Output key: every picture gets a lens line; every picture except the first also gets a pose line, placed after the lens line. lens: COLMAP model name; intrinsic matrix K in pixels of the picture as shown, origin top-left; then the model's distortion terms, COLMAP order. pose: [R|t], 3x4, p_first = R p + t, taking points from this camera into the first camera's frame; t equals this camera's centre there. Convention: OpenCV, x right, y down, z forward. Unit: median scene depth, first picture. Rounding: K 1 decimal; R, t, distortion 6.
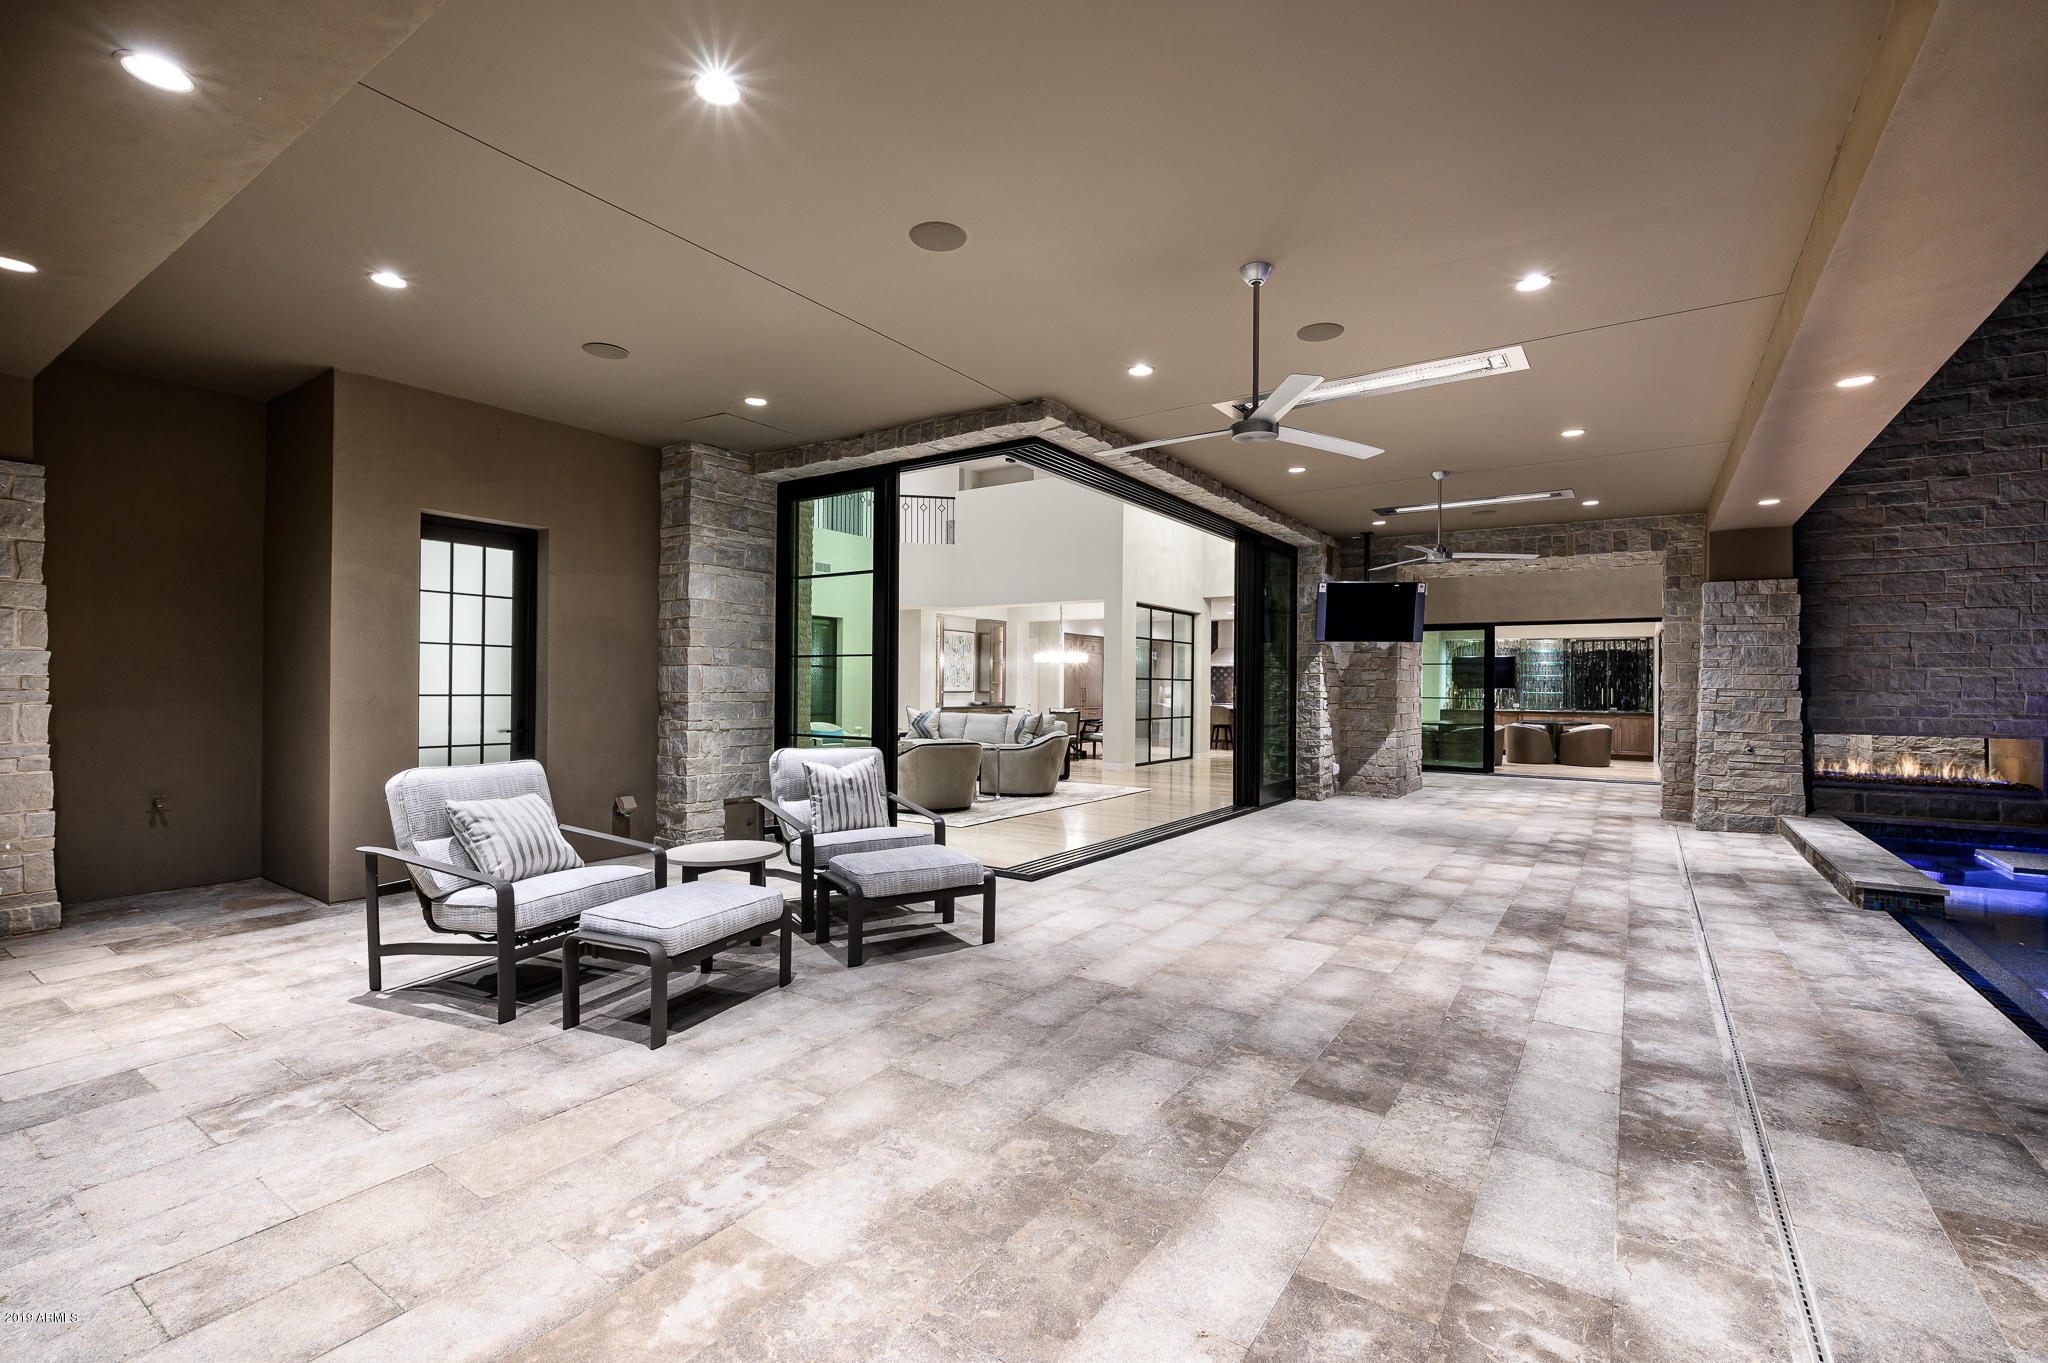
lens RADIAL K [[951.9, 0, 1023.8], [0, 951.9, 679.0], [0, 0, 1]] dist [0.001021, -0.000066]
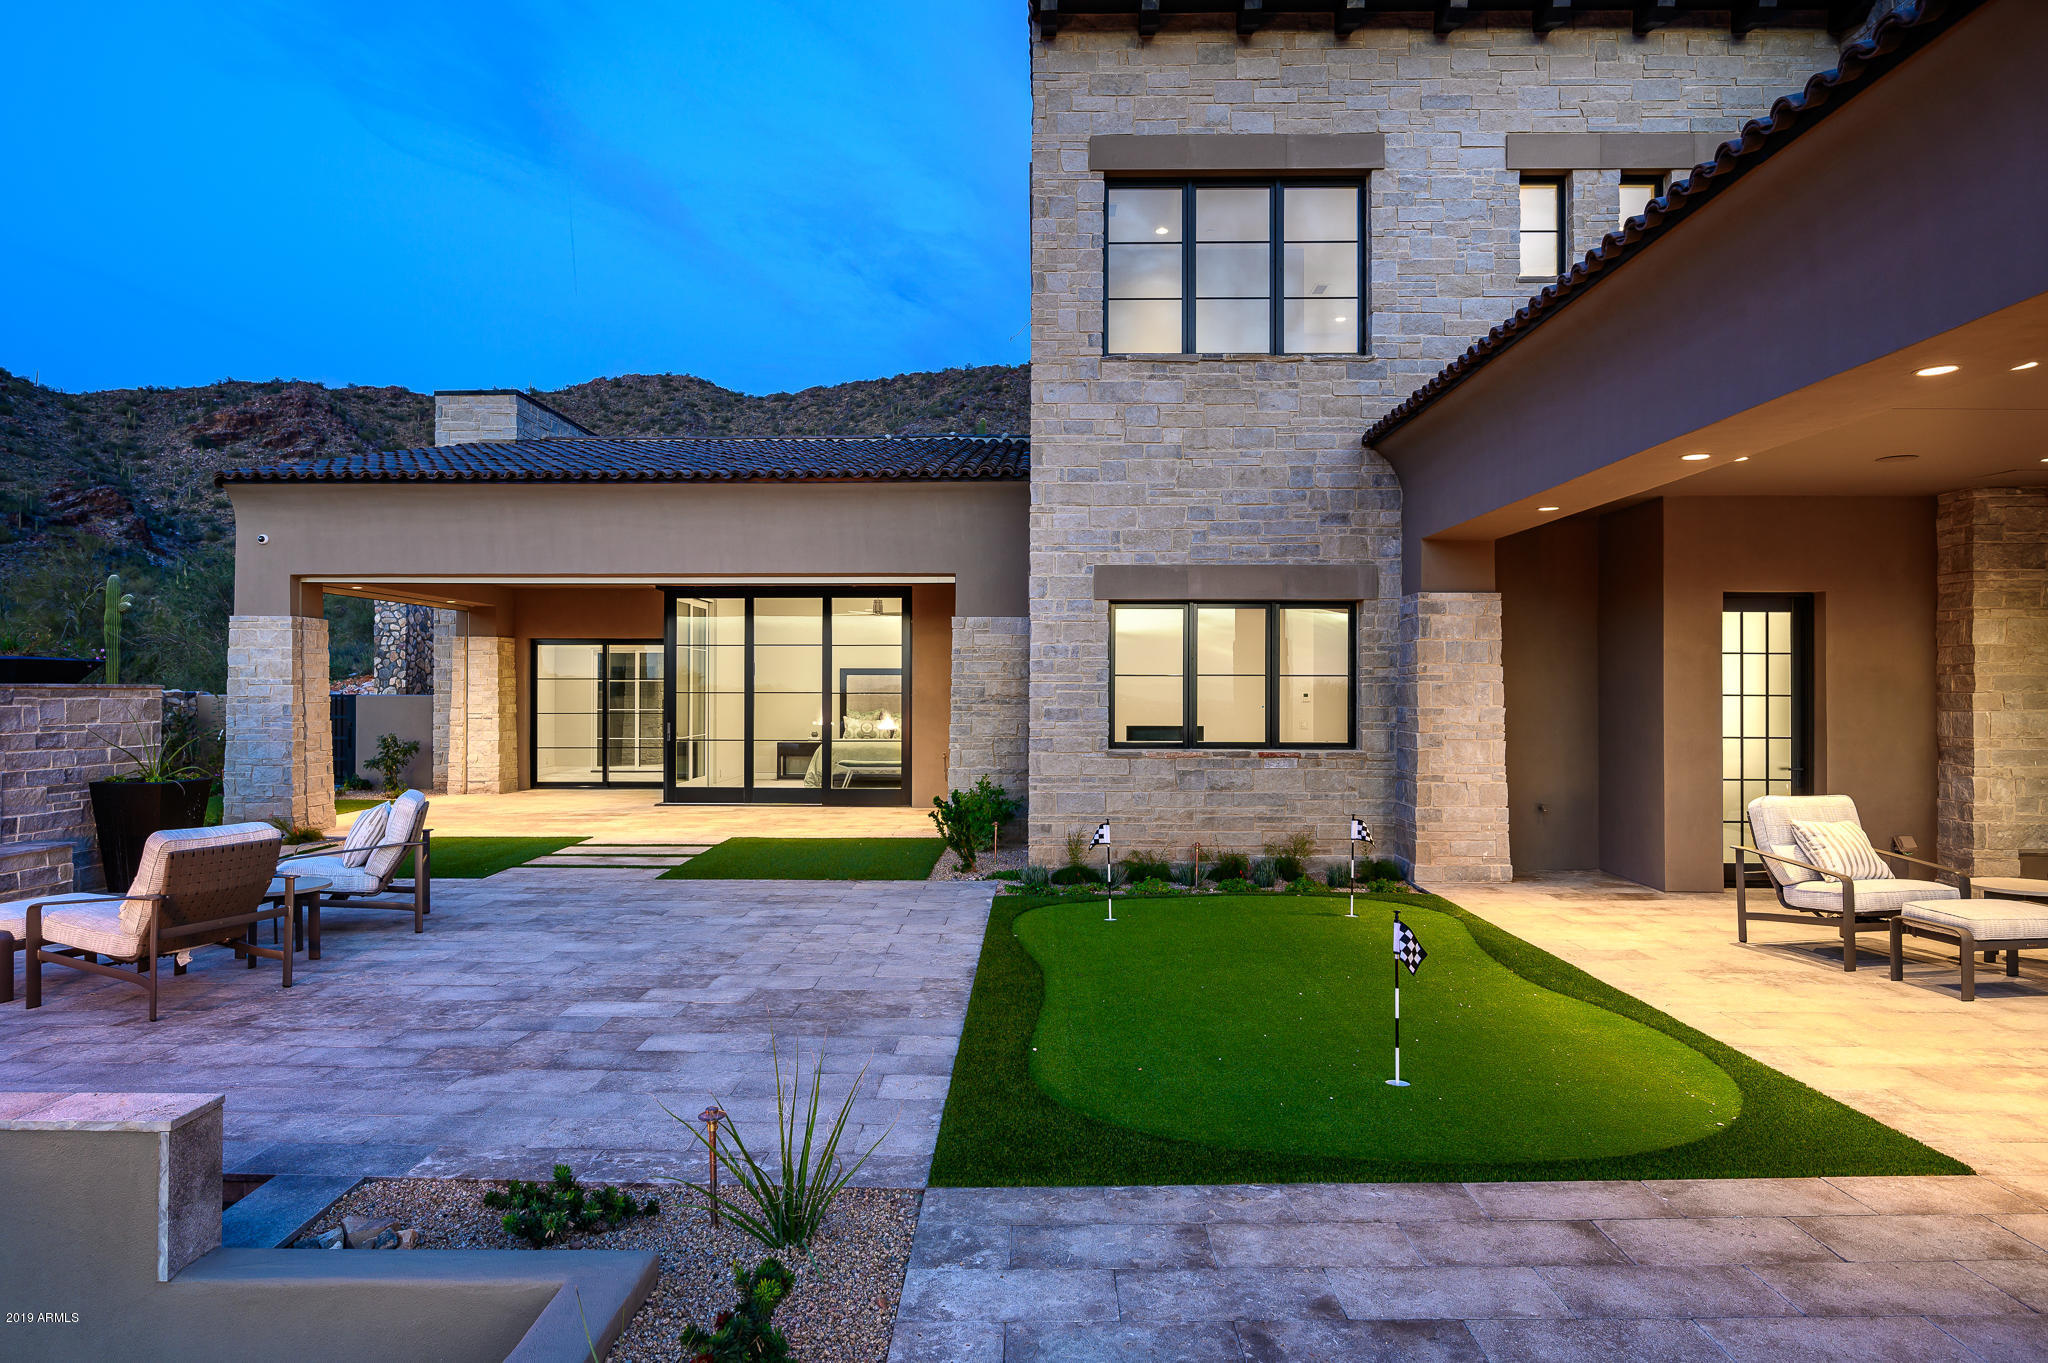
lens RADIAL K [[1282.9, 0, 1020.8], [0, 1282.9, 669.9], [0, 0, 1]] dist [0.017858, -0.004152]
pose [[0.579125, -0.013967, -0.815119, 0.177877], [0.005597, 0.999898, -0.013156, -0.045426], [0.815219, 0.003056, 0.579144, -0.606502]]
